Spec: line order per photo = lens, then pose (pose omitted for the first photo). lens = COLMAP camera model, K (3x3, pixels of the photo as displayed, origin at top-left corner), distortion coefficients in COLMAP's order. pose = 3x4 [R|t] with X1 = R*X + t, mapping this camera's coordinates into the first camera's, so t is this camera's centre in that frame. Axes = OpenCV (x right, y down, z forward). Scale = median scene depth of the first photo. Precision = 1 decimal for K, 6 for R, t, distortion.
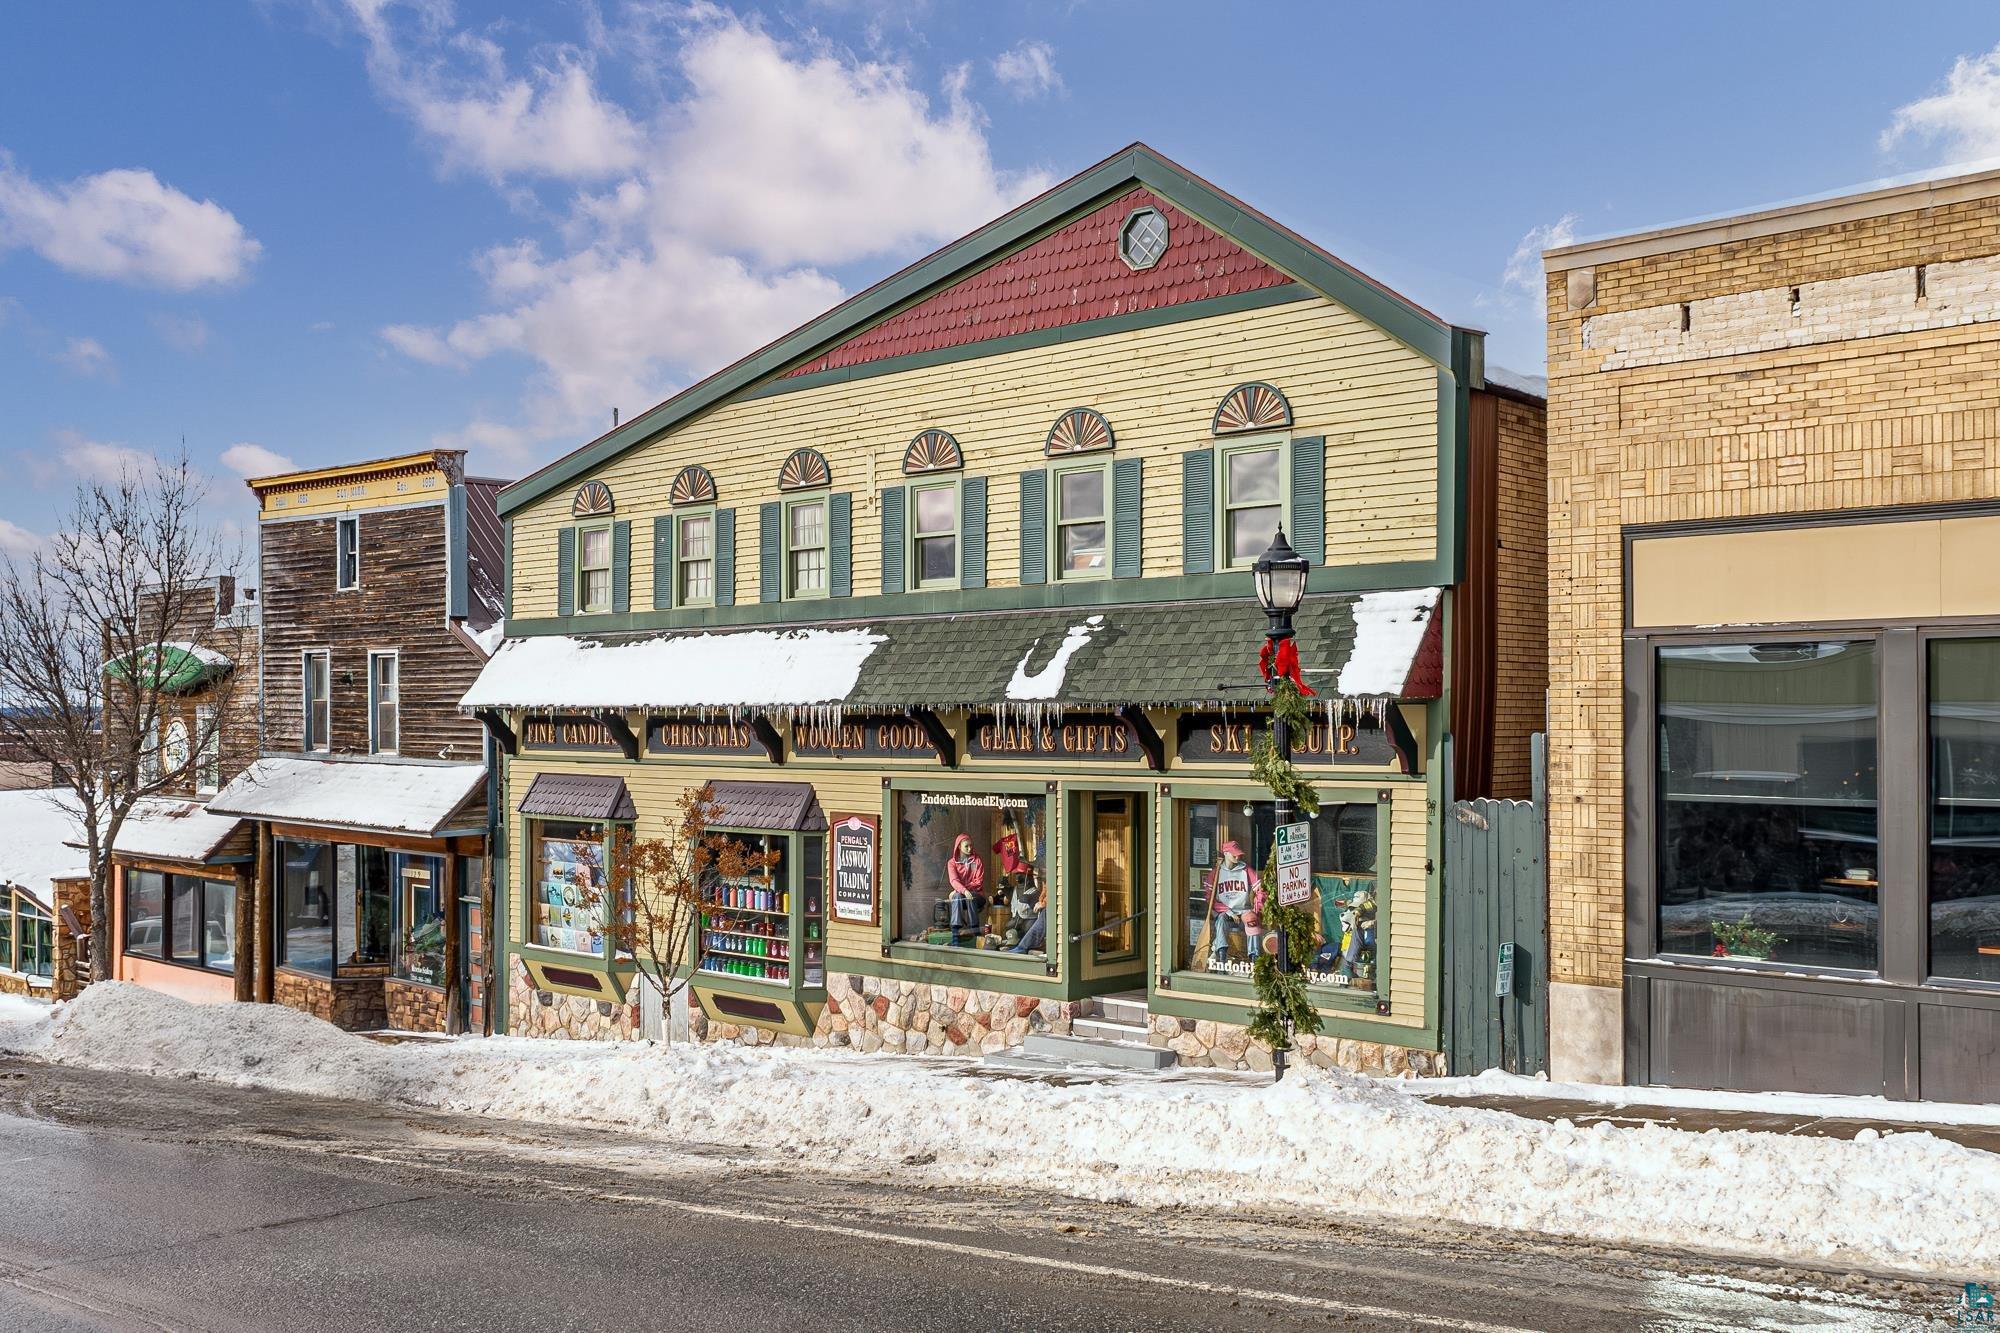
lens RADIAL K [[2200.5, 0, 1001.3], [0, 2200.5, 670.2], [0, 0, 1]] dist [-0.004743, 0.000000]
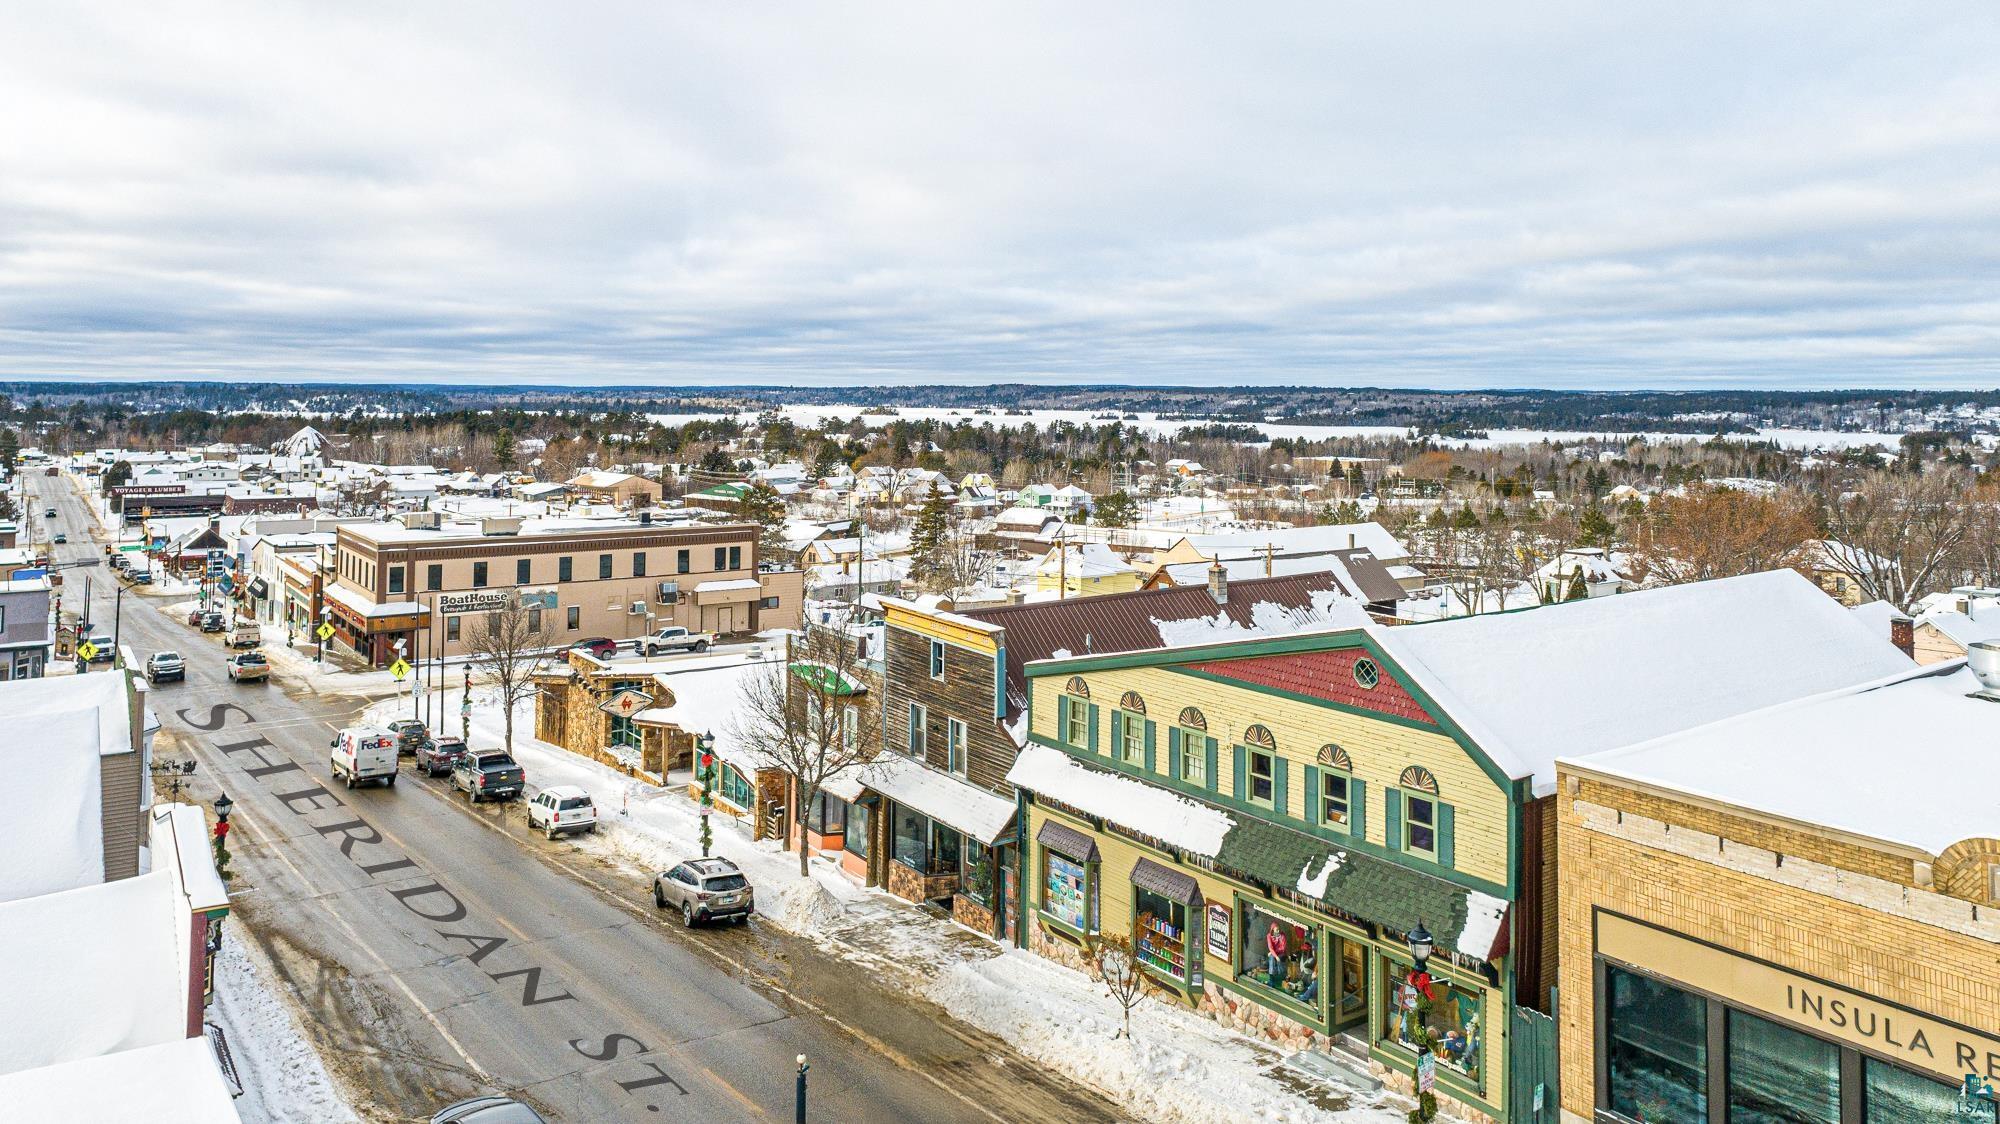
lens RADIAL K [[1378.3, 0, 999.5], [0, 1378.3, 561.0], [0, 0, 1]] dist [0.003418, 0.002455]
pose [[0.977538, 0.000054, -0.210761, 0.001519], [-0.004807, 0.999746, -0.022038, -0.217159], [0.210707, 0.022557, 0.977289, -0.259445]]
